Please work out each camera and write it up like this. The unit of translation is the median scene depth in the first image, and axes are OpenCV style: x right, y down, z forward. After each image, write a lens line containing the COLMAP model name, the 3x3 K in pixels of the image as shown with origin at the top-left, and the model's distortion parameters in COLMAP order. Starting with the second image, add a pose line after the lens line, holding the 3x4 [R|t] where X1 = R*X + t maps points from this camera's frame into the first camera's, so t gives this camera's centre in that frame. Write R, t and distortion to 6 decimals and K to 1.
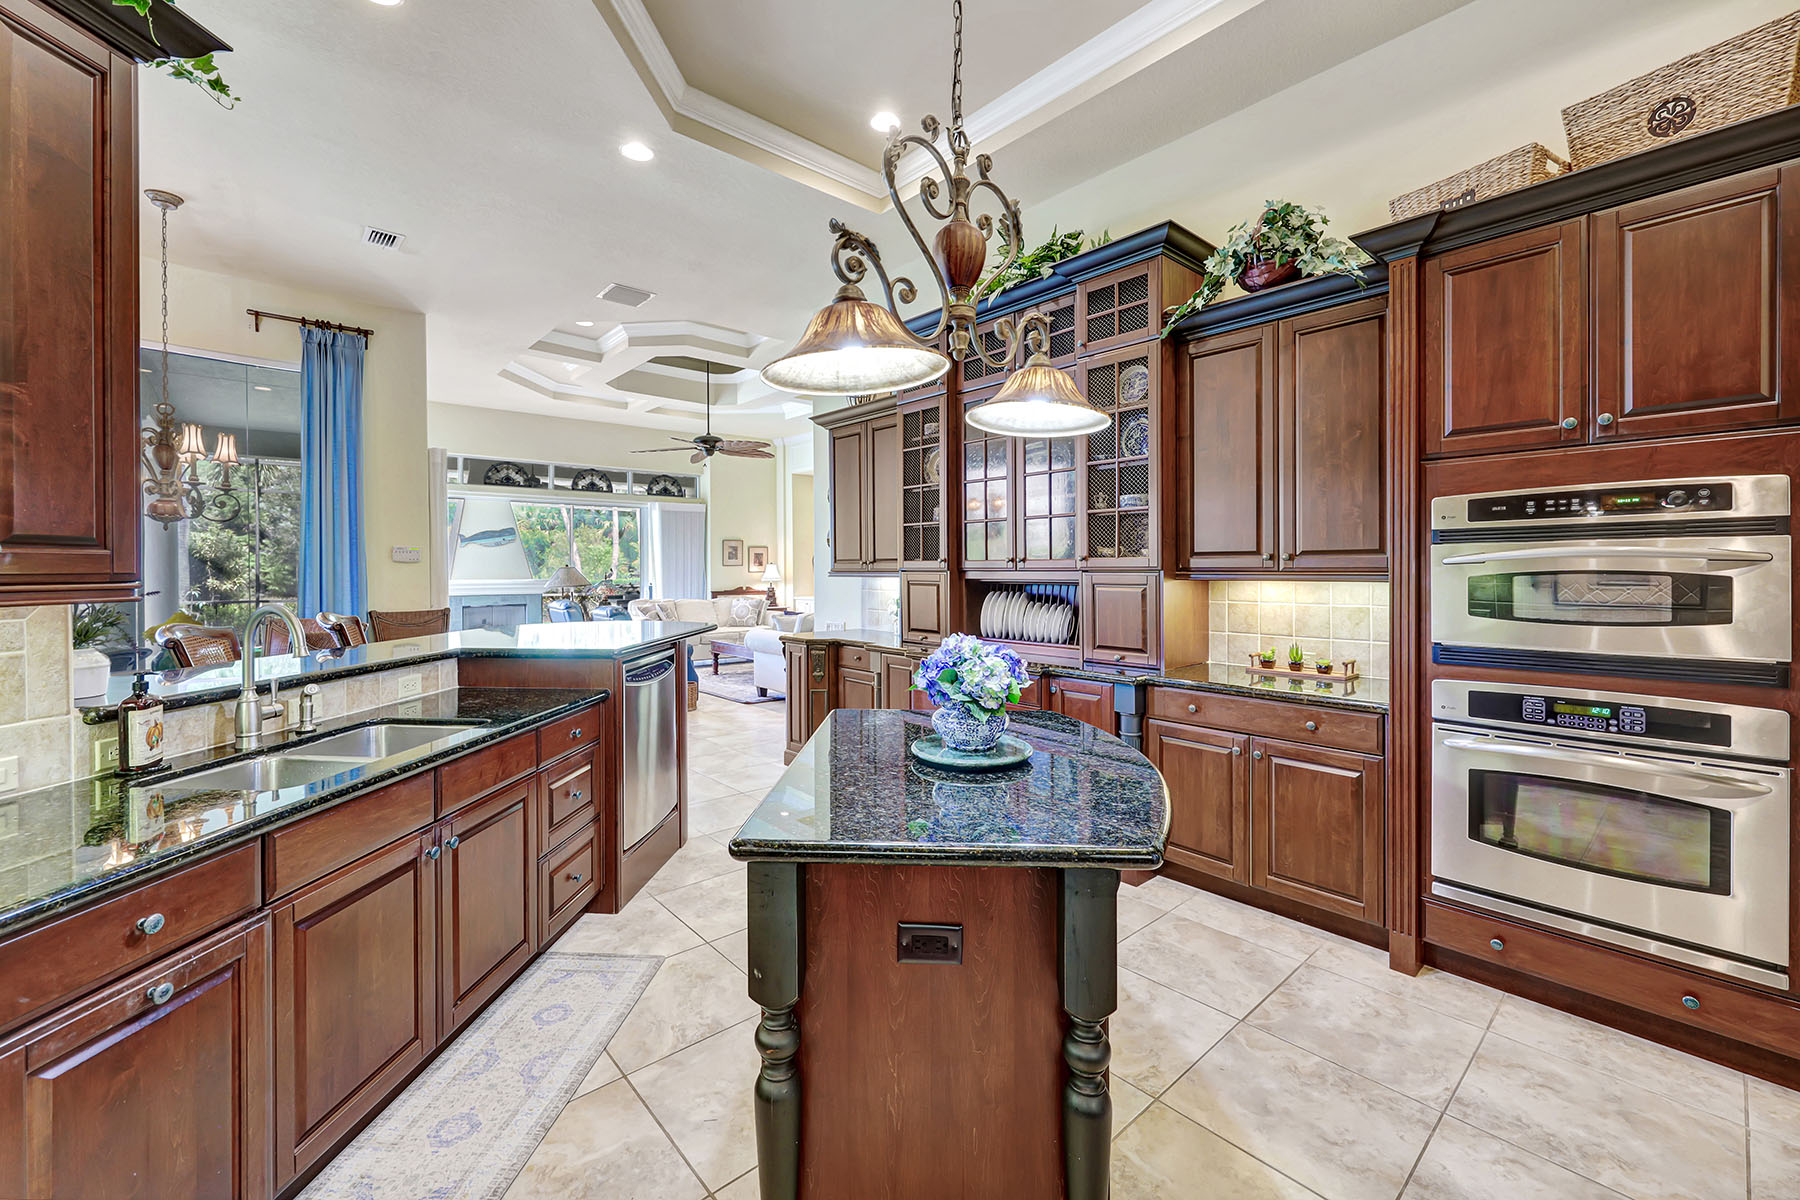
lens RADIAL K [[735.3, 0, 884.7], [0, 735.3, 585.1], [0, 0, 1]] dist [-0.001964, -0.000866]
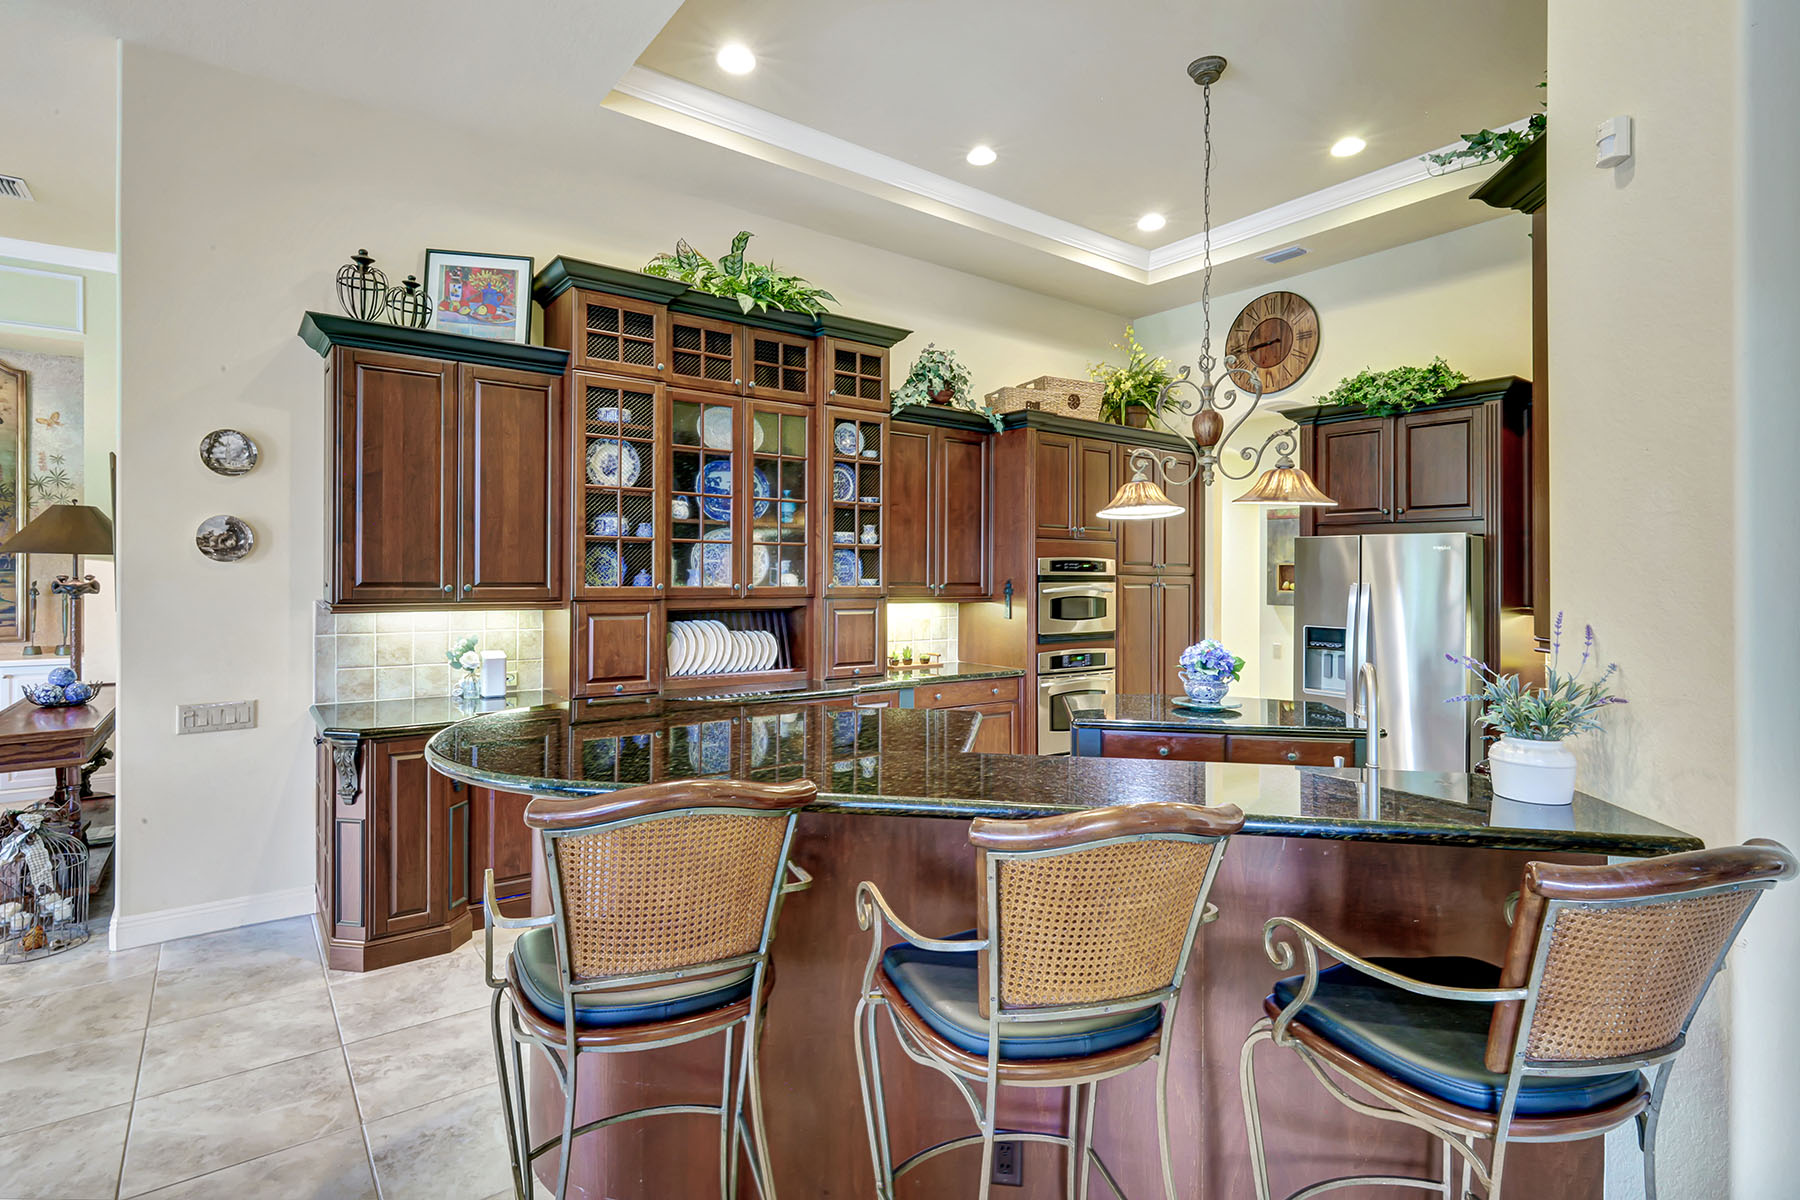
lens RADIAL K [[918.8, 0, 898.6], [0, 918.8, 581.2], [0, 0, 1]] dist [0.002820, -0.000144]
pose [[0.067346, 0.001580, 0.997728, -1.108229], [0.014501, 0.999892, -0.002562, -0.038827], [-0.997624, 0.014640, 0.067316, 0.799333]]
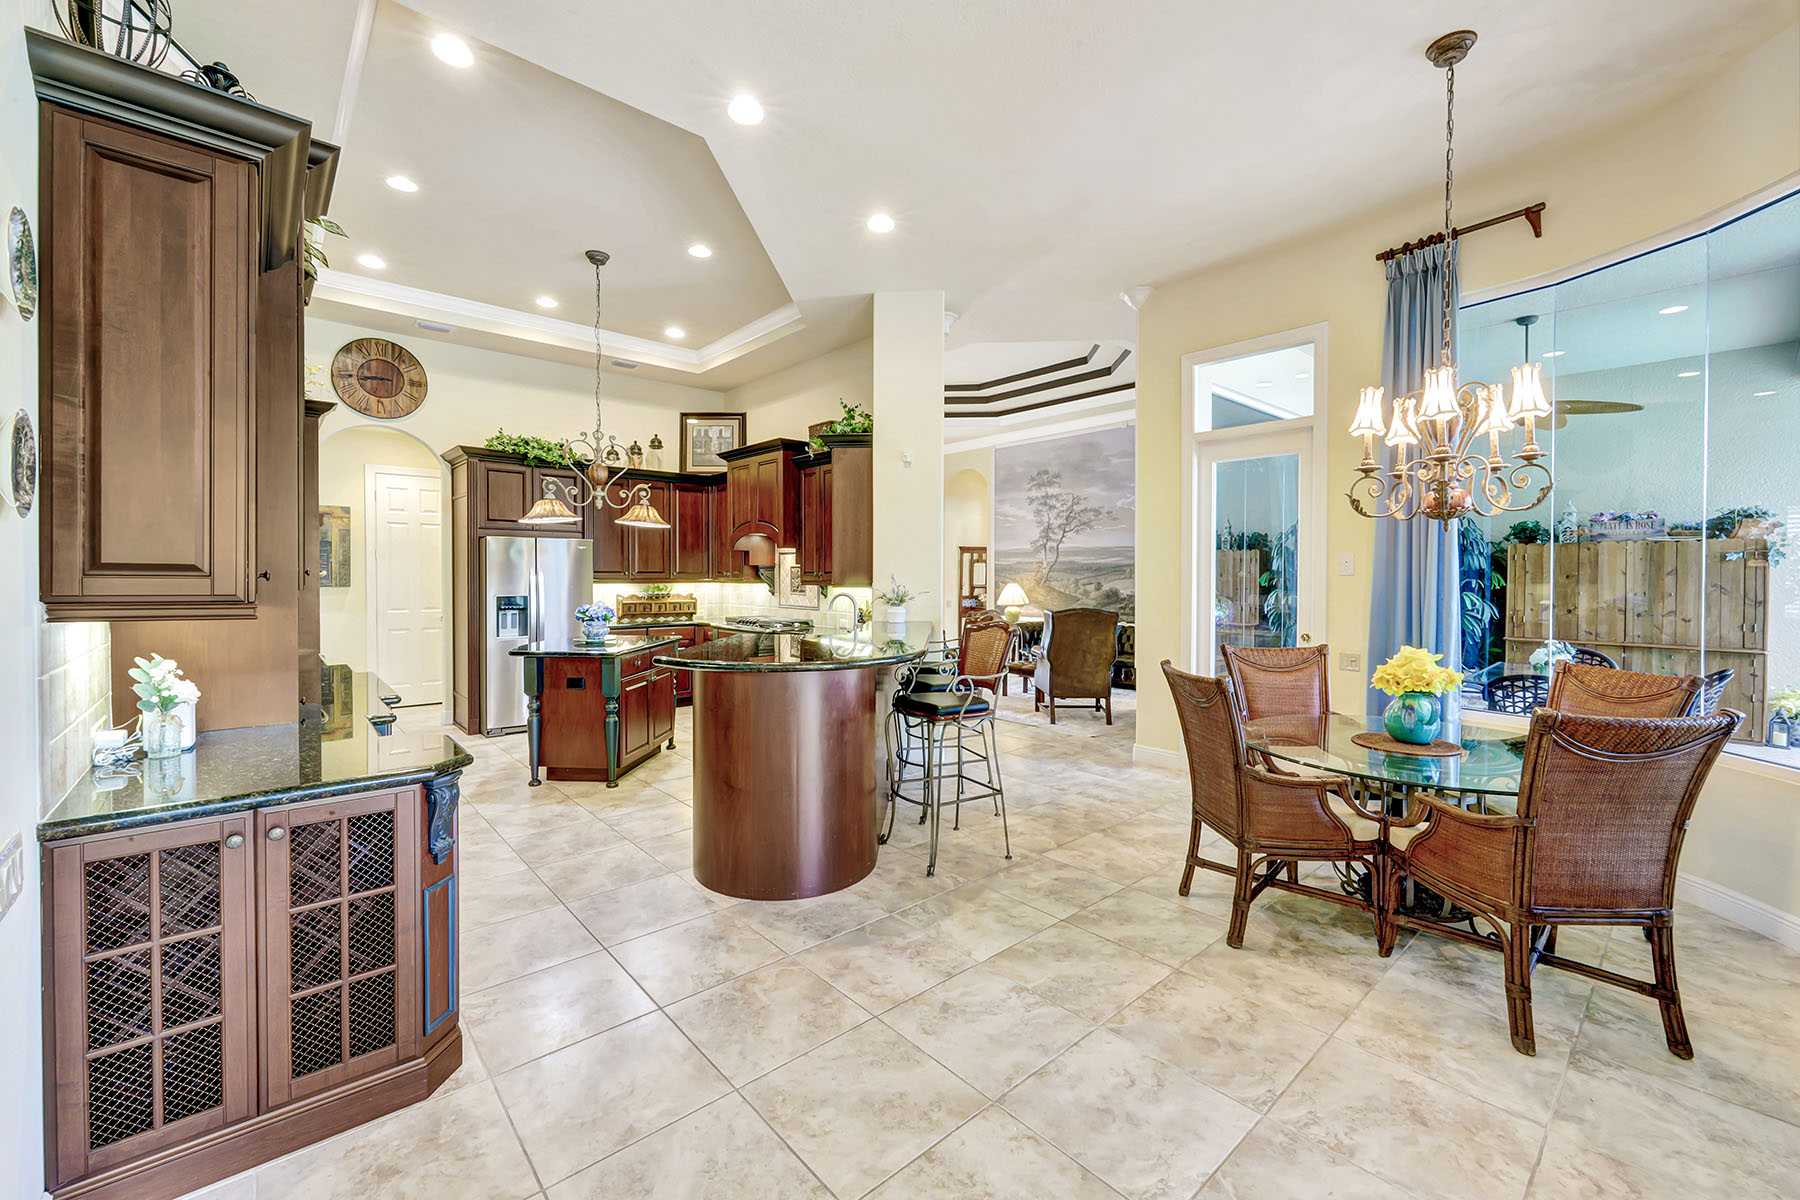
lens RADIAL K [[735.3, 0, 899.3], [0, 735.3, 591.1], [0, 0, 1]] dist [-0.001964, -0.000866]
pose [[-0.999937, -0.002187, -0.010987, -0.555552], [-0.002687, 0.998951, 0.045722, -0.057668], [0.010876, 0.045748, -0.998894, 1.997968]]
